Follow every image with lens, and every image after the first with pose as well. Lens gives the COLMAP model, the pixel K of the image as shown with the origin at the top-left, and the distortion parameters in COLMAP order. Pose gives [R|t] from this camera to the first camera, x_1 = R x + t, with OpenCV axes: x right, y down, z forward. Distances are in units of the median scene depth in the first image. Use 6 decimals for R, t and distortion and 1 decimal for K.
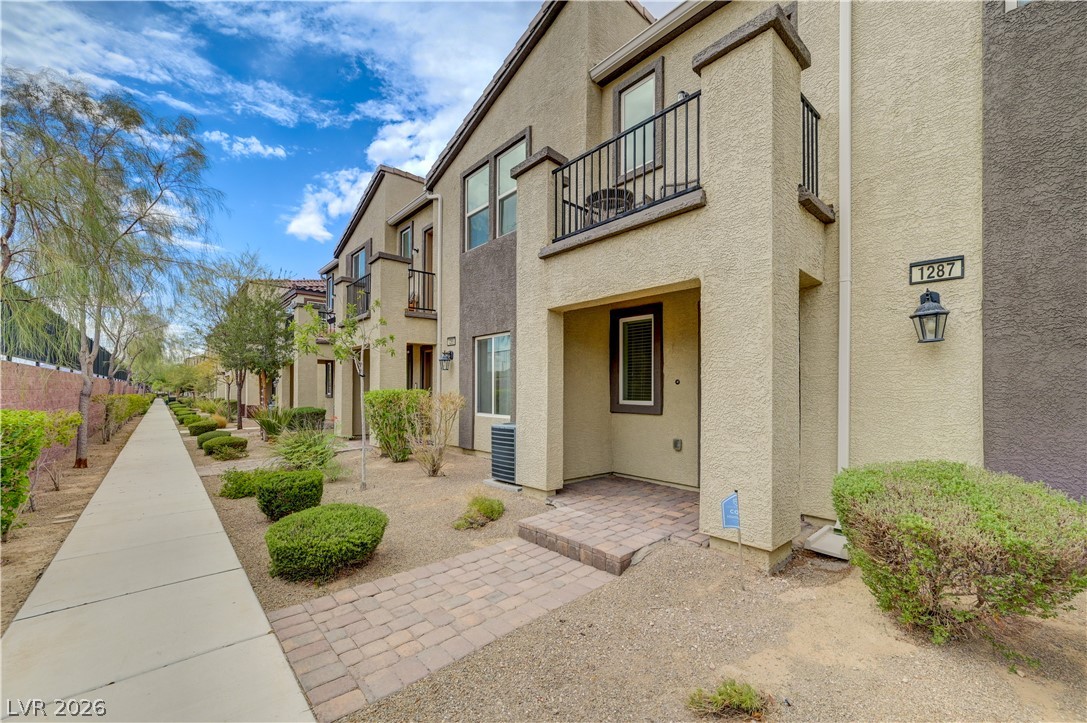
lens RADIAL K [[439.0, 0, 549.2], [0, 439.0, 372.0], [0, 0, 1]] dist [-0.000254, 0.000052]
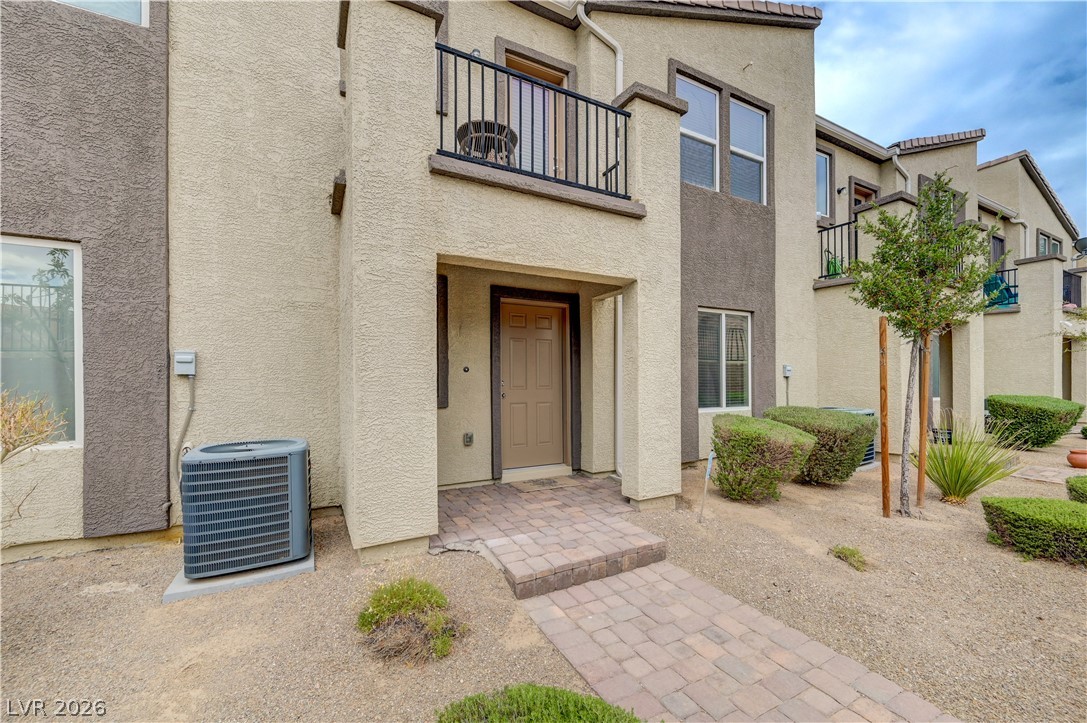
lens RADIAL K [[439.0, 0, 549.2], [0, 439.0, 372.0], [0, 0, 1]] dist [-0.000254, 0.000052]
pose [[0.226968, 0.012091, 0.973827, -0.725301], [-0.030874, 0.999510, -0.005215, 0.035615], [-0.973413, -0.028882, 0.227230, 0.840038]]
